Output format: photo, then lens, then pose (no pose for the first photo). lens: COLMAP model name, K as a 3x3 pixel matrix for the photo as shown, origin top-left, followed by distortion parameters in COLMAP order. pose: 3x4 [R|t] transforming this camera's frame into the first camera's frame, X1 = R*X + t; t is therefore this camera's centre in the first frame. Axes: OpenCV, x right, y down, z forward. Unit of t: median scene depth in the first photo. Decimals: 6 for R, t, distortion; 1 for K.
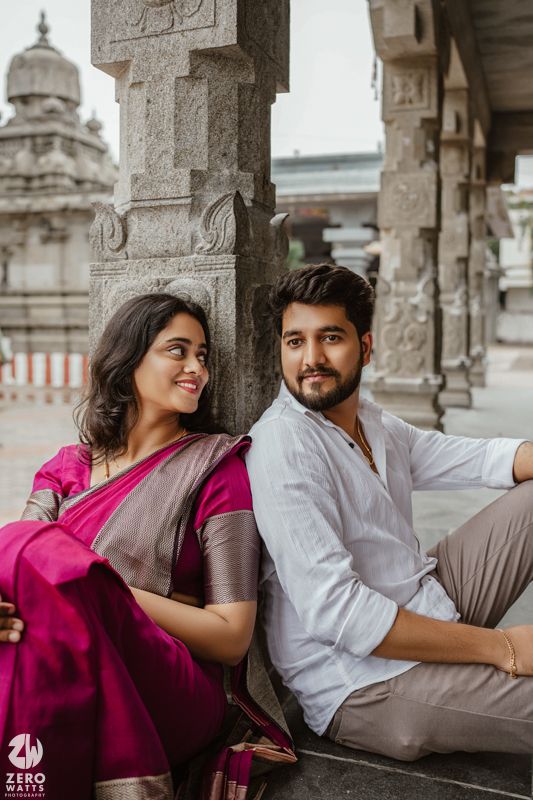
lens RADIAL K [[766.8, 0, 266.5], [0, 766.8, 400.0], [0, 0, 1]] dist [-0.177255, 0.217519]
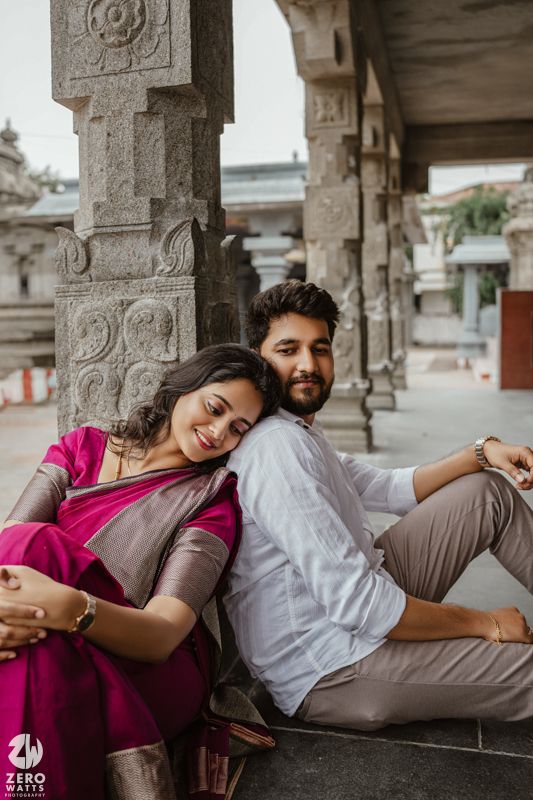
lens RADIAL K [[766.3, 0, 266.5], [0, 766.3, 400.0], [0, 0, 1]] dist [-0.190128, 0.211264]
pose [[0.994103, -0.031007, 0.103908, -0.020039], [0.031959, 0.999461, -0.007511, -0.001158], [-0.103619, 0.010788, 0.994559, -0.030728]]
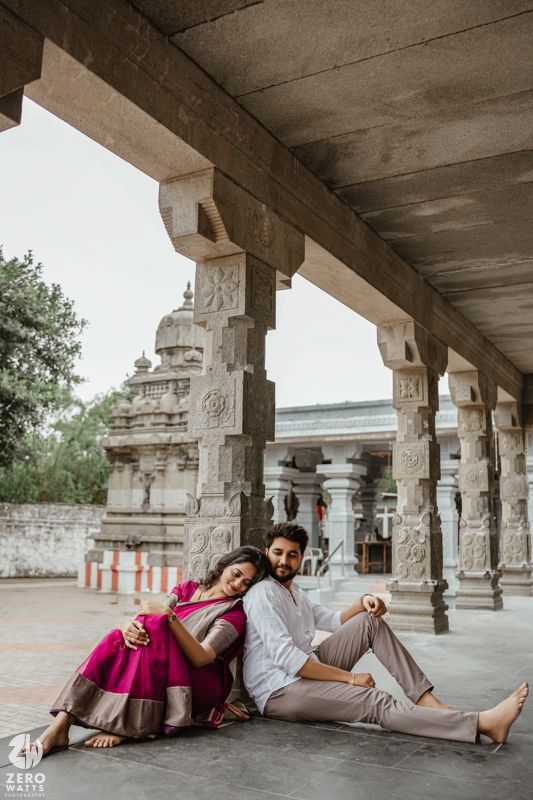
lens RADIAL K [[766.3, 0, 266.5], [0, 766.3, 400.0], [0, 0, 1]] dist [-0.190128, 0.211264]
pose [[0.984648, -0.021696, -0.173201, 0.170835], [-0.027739, 0.960188, -0.277974, 0.046939], [0.172336, 0.278511, 0.944845, -0.512272]]
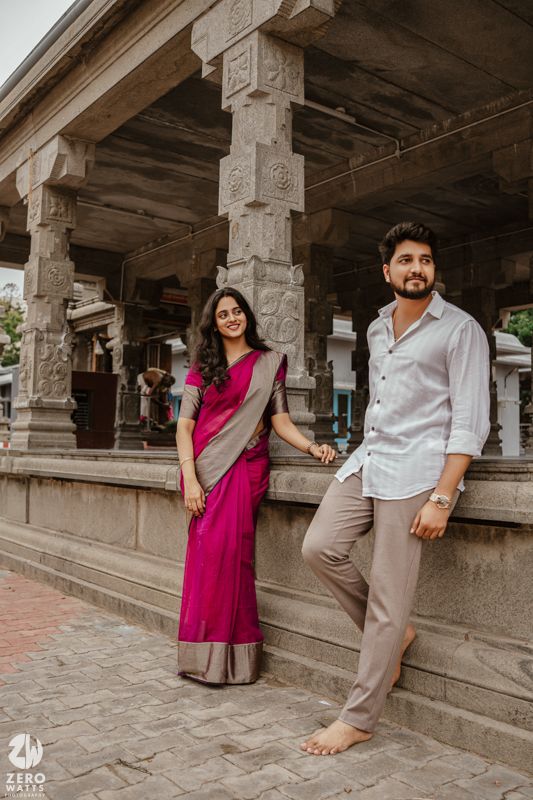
lens RADIAL K [[766.3, 0, 266.5], [0, 766.3, 400.0], [0, 0, 1]] dist [-0.190128, 0.211264]
pose [[0.532638, 0.056448, 0.844459, -0.841199], [0.083722, 0.989365, -0.118941, 0.183255], [-0.842192, 0.134052, 0.522248, -0.090134]]
